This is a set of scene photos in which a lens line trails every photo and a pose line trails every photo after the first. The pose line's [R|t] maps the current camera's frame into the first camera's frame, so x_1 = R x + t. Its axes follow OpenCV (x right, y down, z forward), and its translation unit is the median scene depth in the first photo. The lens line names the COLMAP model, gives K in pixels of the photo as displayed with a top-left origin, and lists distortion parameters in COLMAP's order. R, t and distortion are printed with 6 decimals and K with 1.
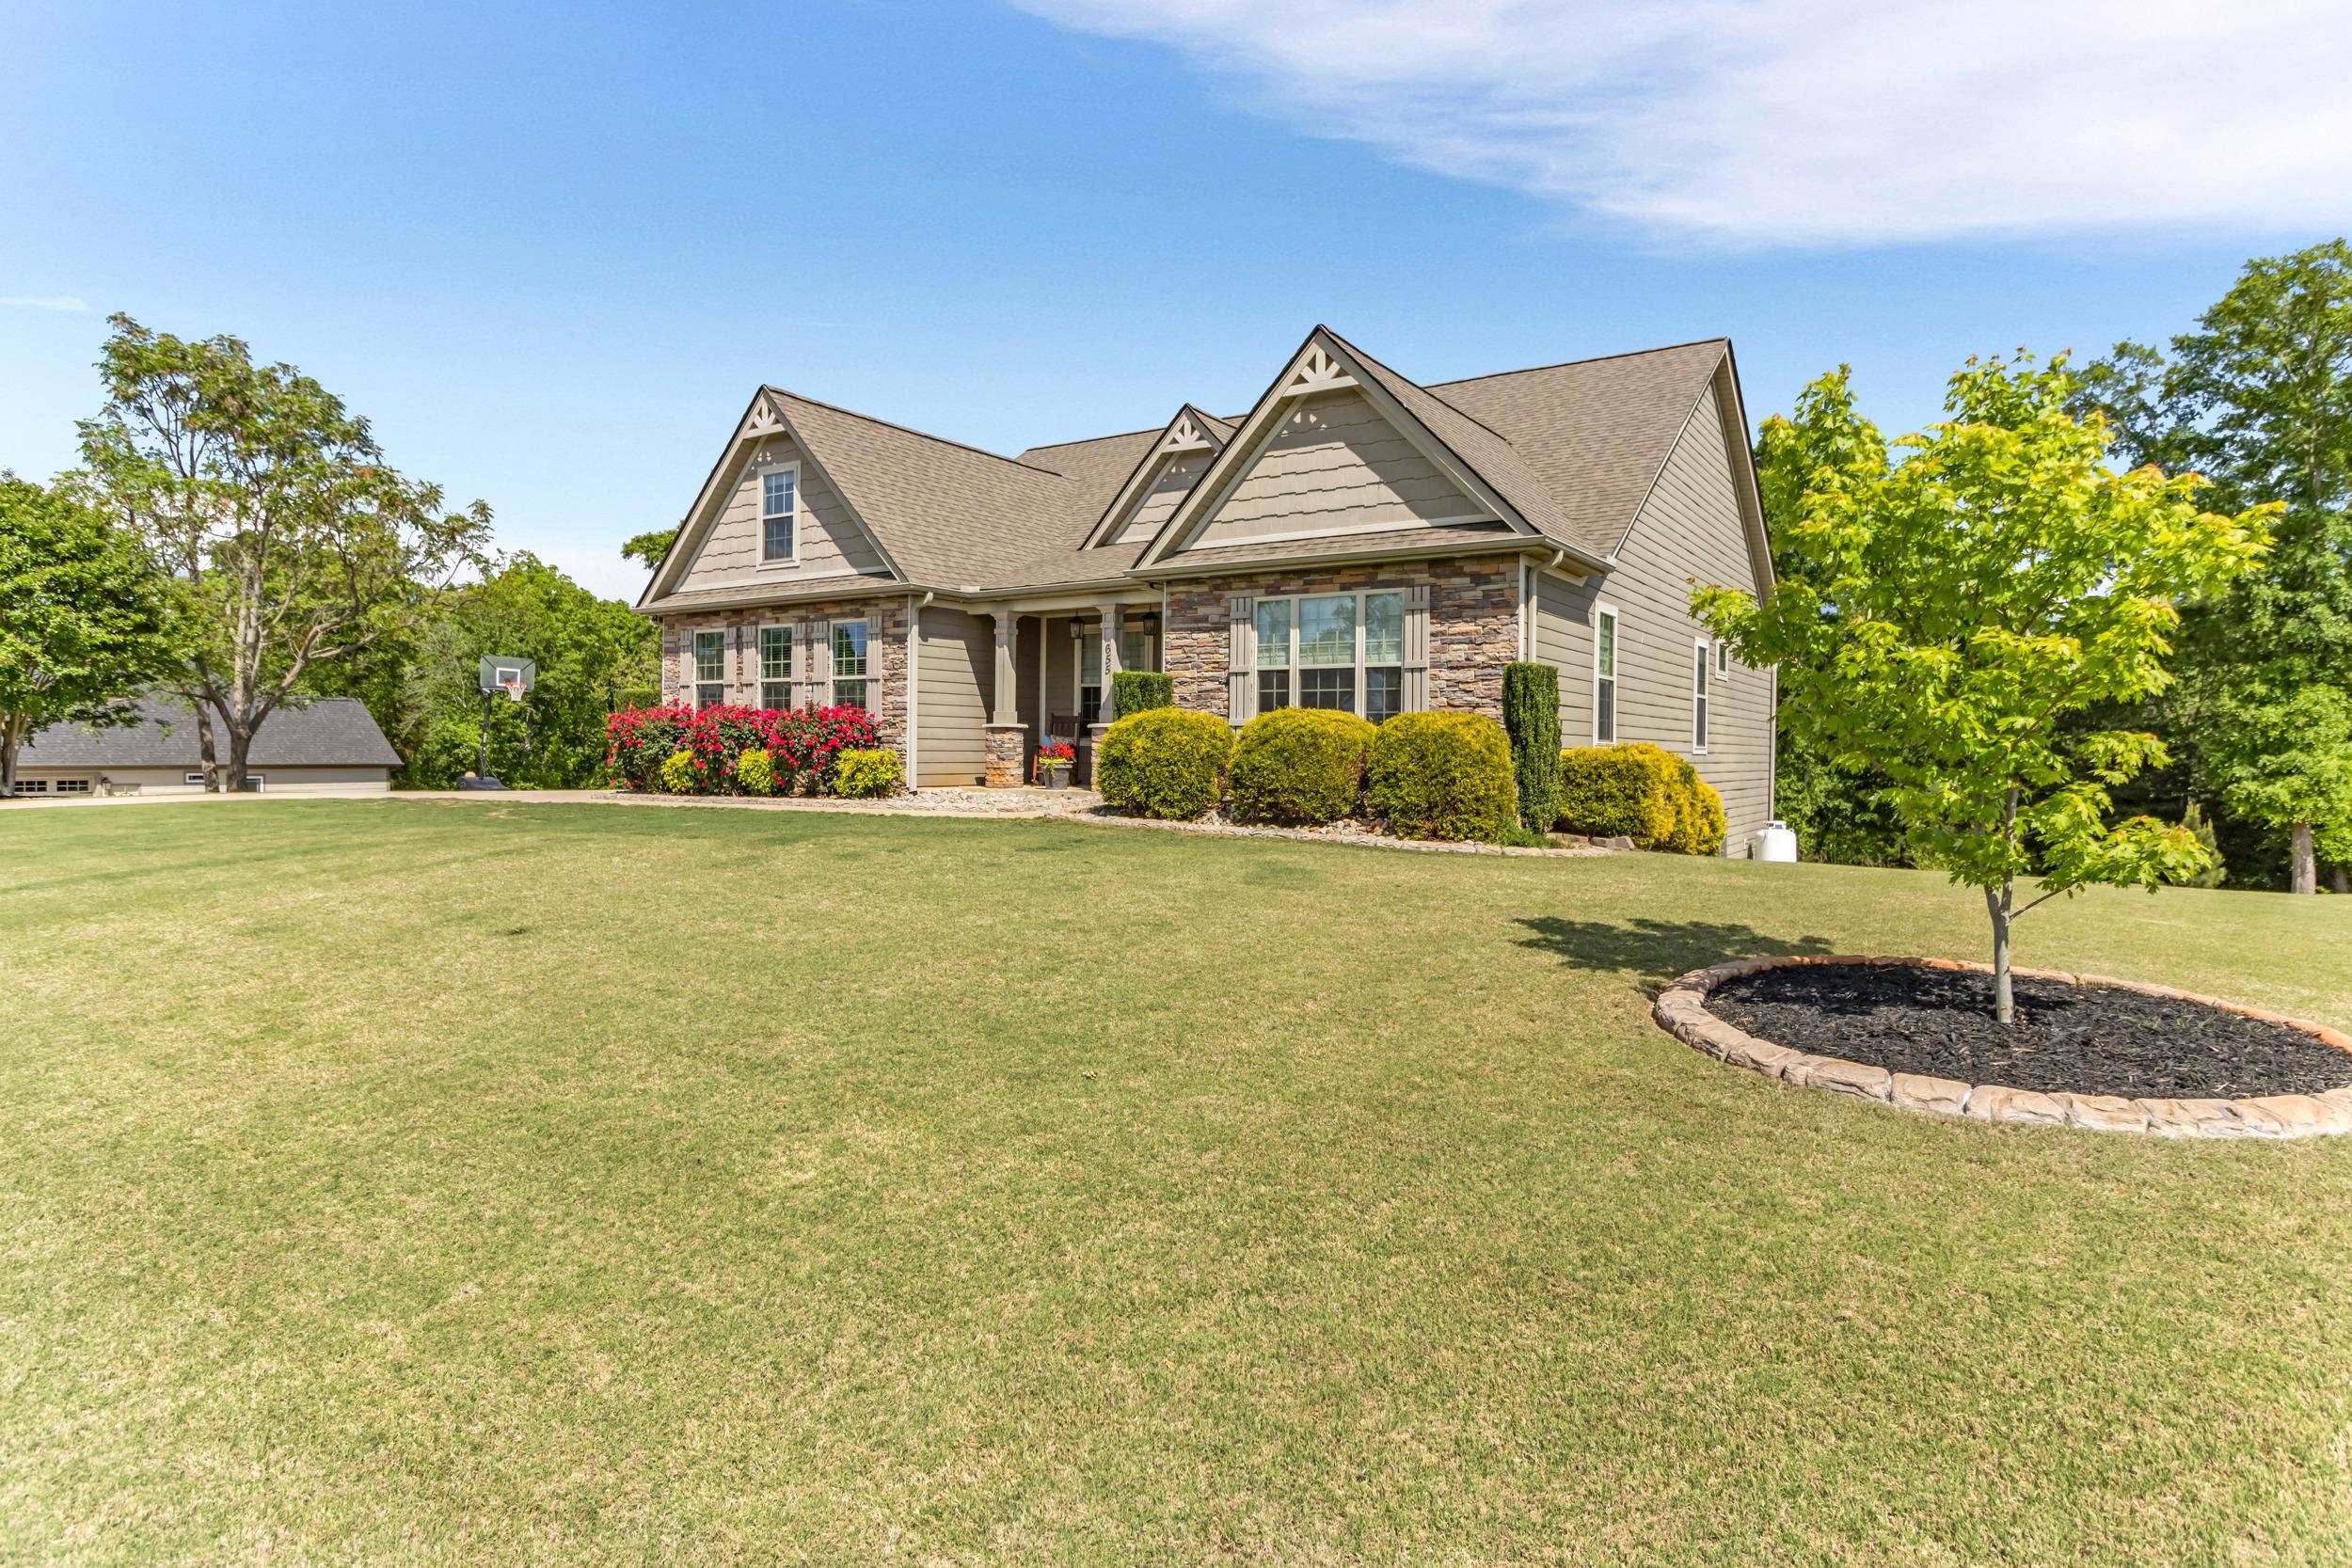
lens RADIAL K [[1228.9, 0, 1176.6], [0, 1228.9, 752.9], [0, 0, 1]] dist [-0.000222, 0.000008]
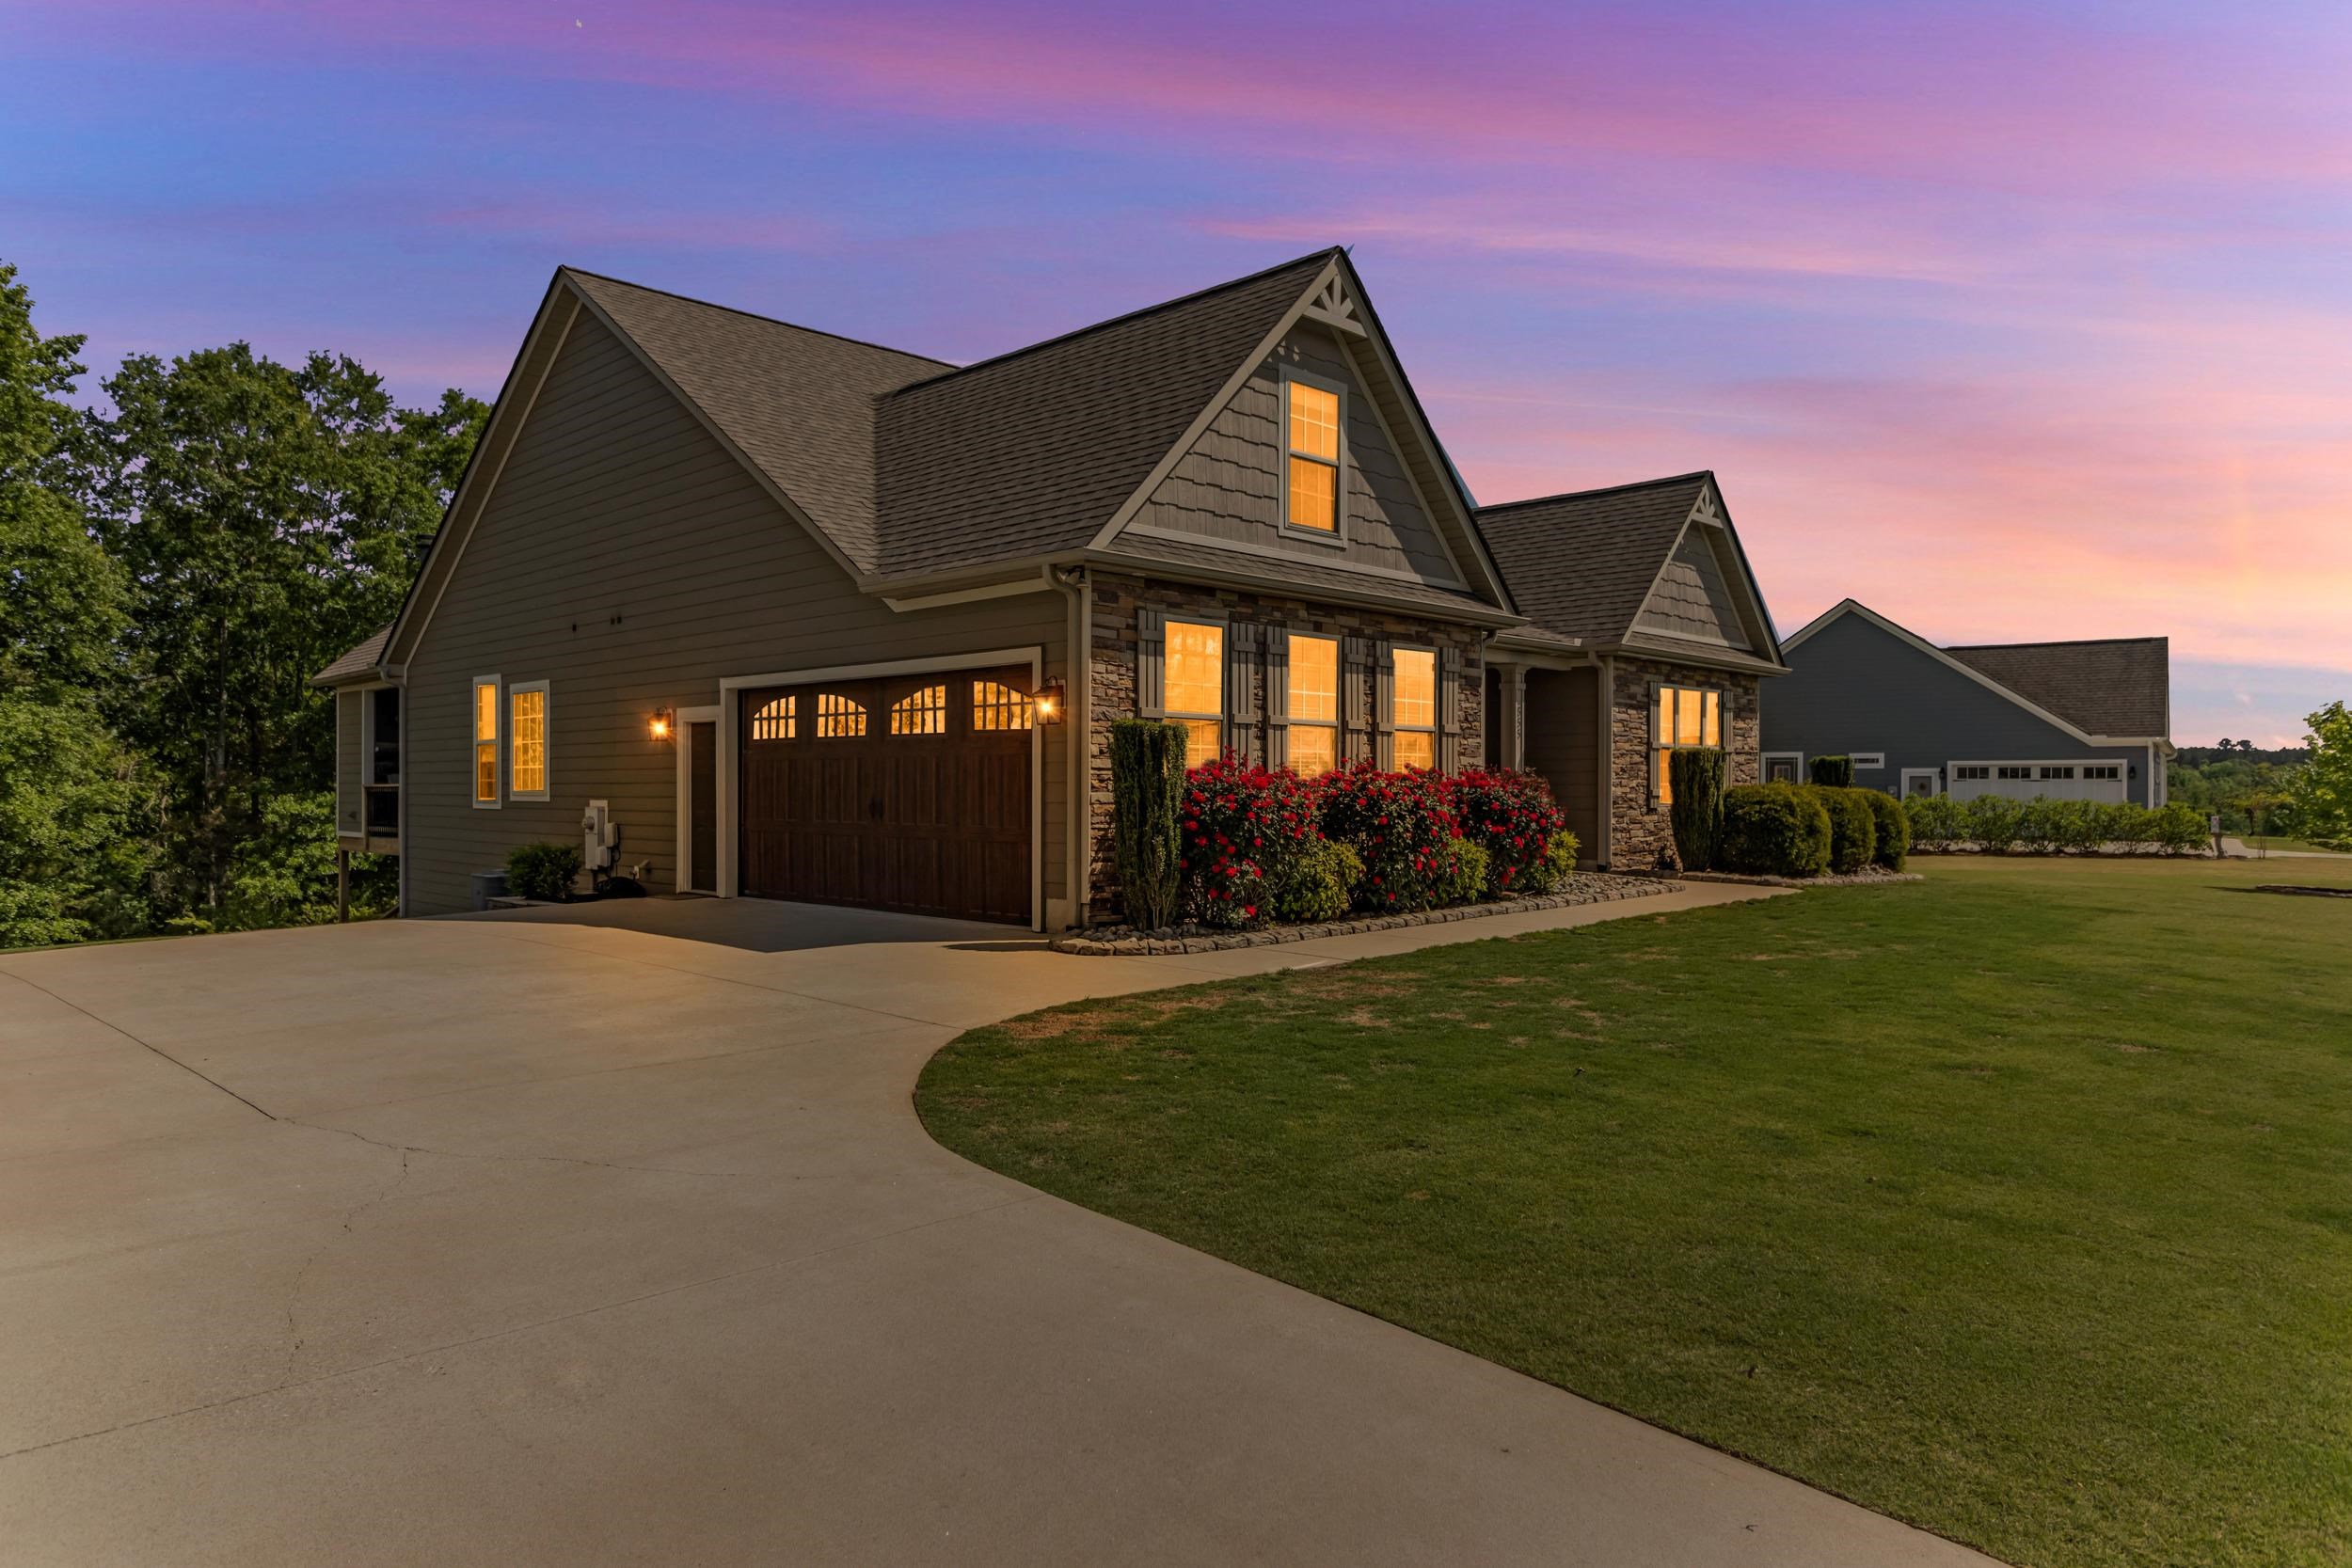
lens RADIAL K [[1463.6, 0, 1176.0], [0, 1463.6, 784.0], [0, 0, 1]] dist [-0.000269, -0.000016]
pose [[0.177441, -0.010238, 0.984078, -1.150763], [0.000638, 0.999947, 0.010288, -0.038264], [-0.984131, -0.001198, 0.177438, 1.010266]]
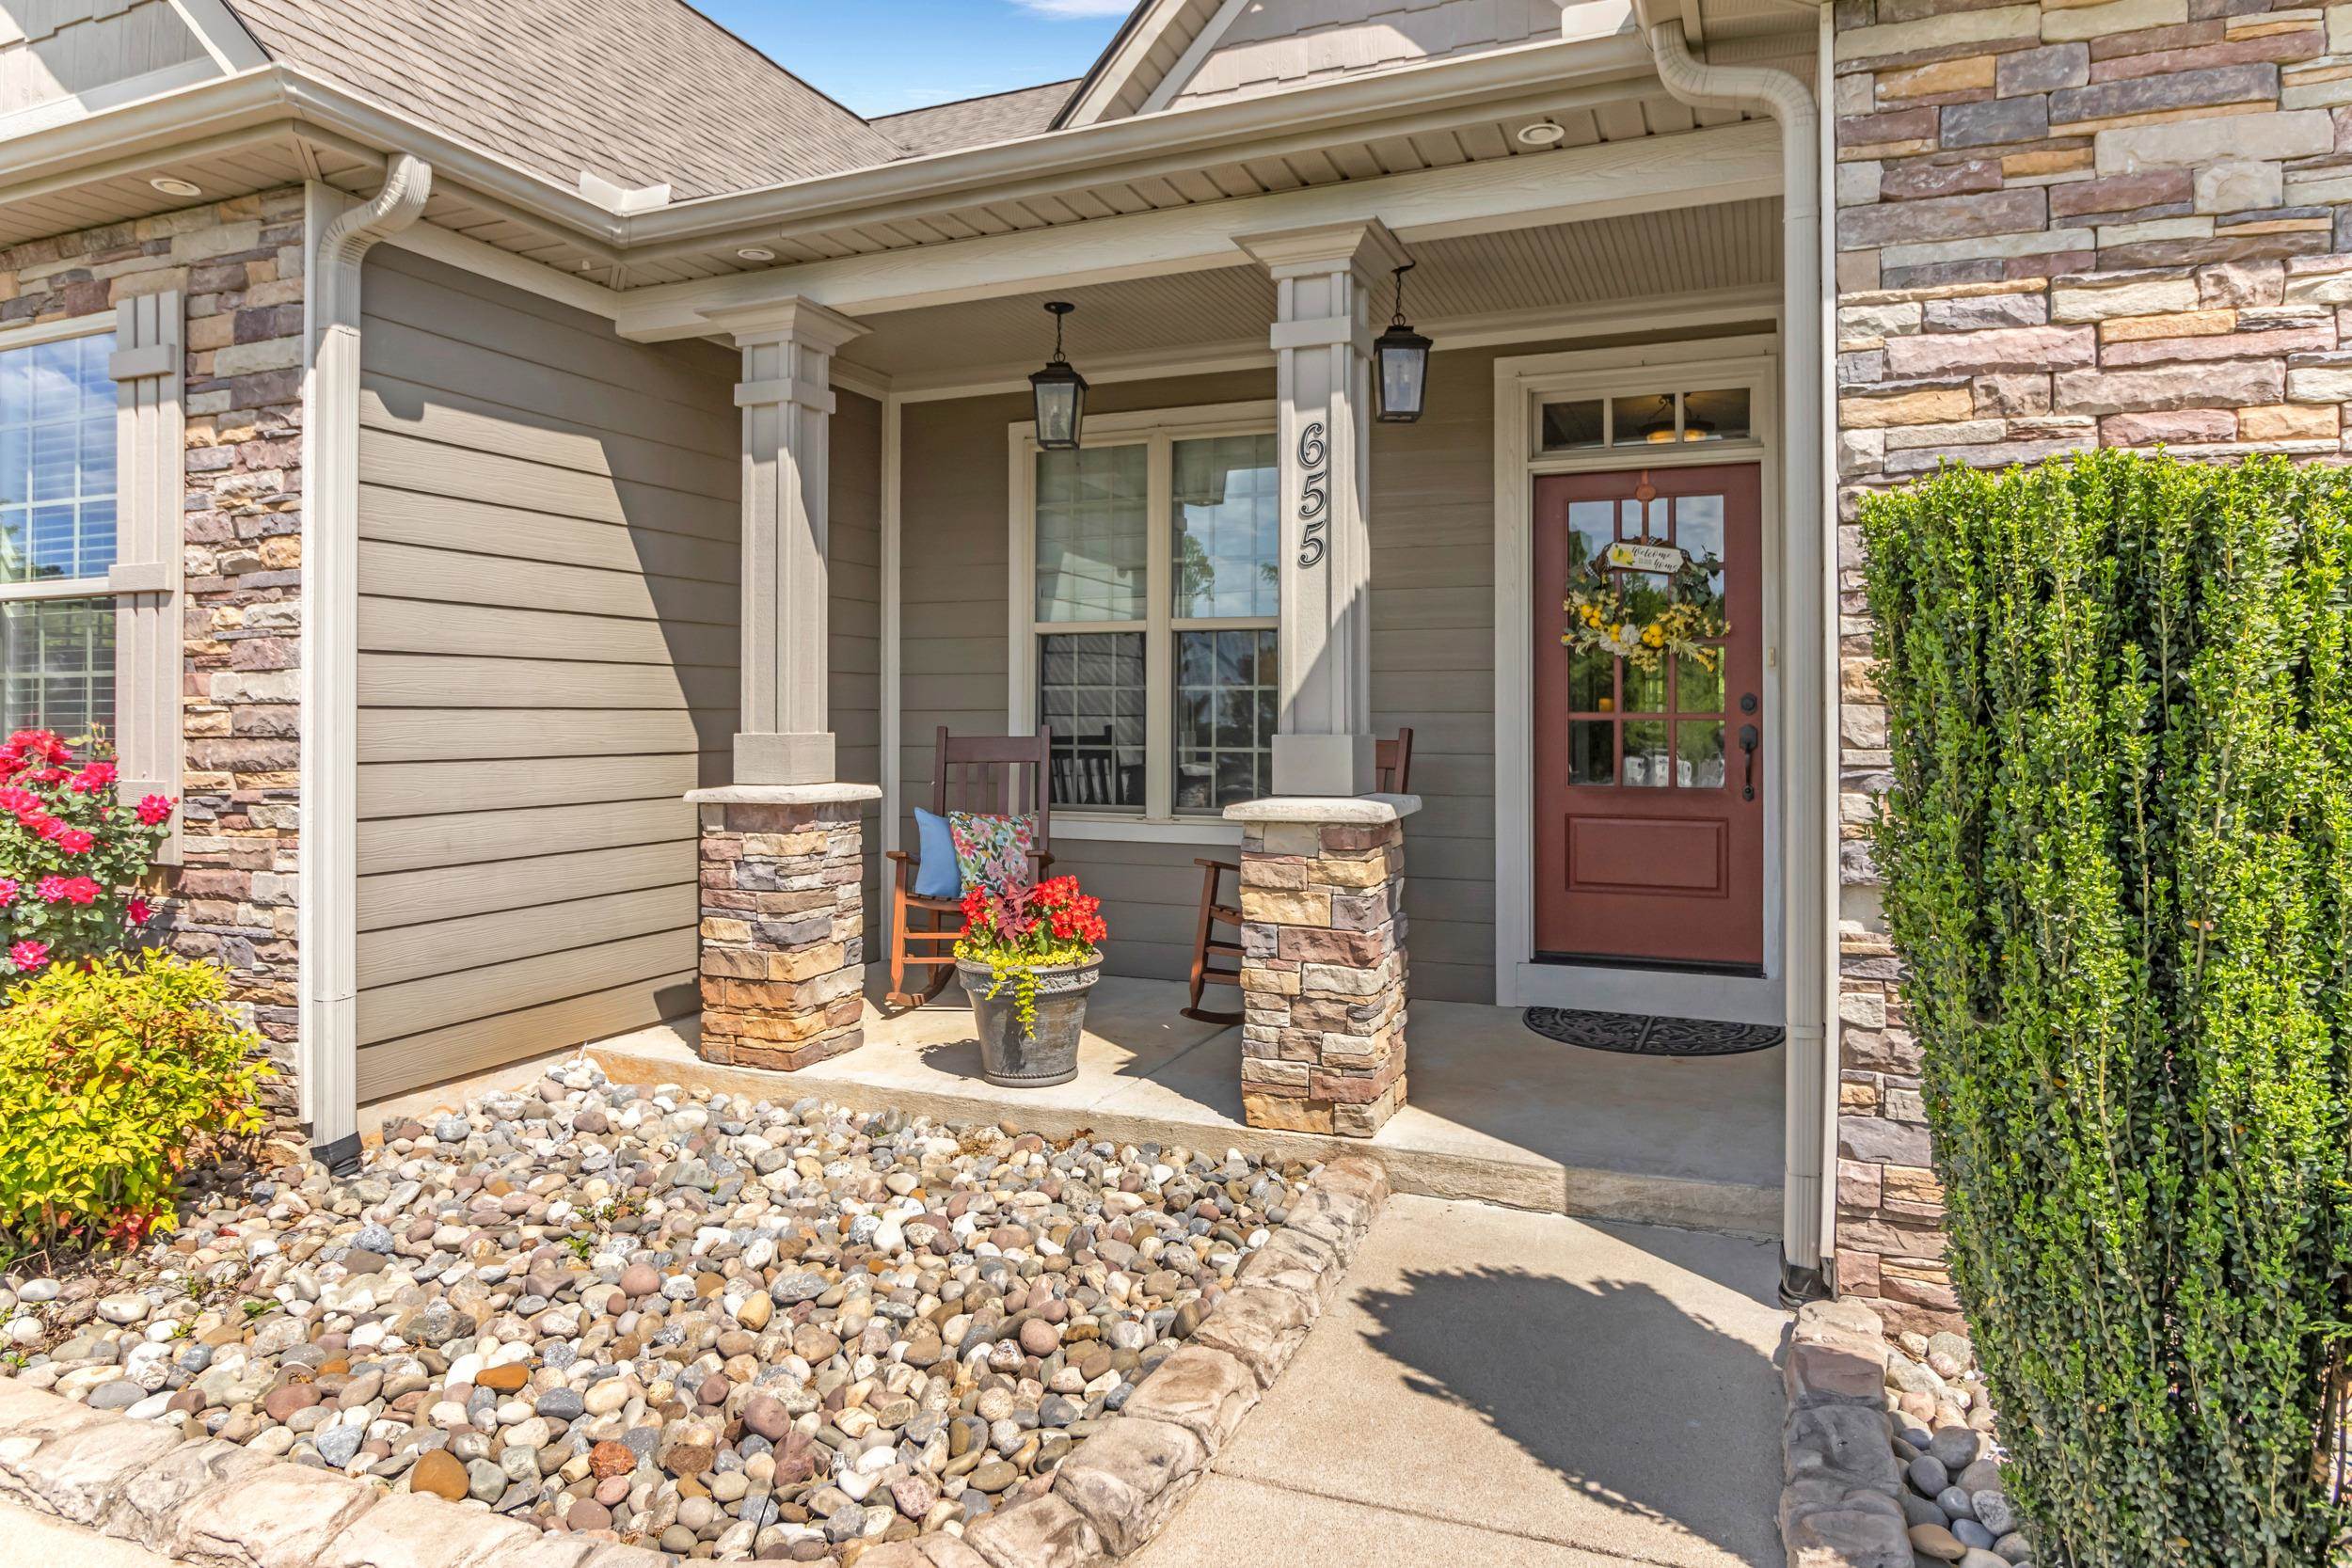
lens RADIAL K [[1379.4, 0, 1180.4], [0, 1379.4, 719.8], [0, 0, 1]] dist [0.001366, 0.000079]
pose [[0.979691, -0.007791, 0.200360, -0.119956], [0.008891, 0.999950, -0.004590, -0.035376], [-0.200314, 0.006278, 0.979712, 0.733626]]
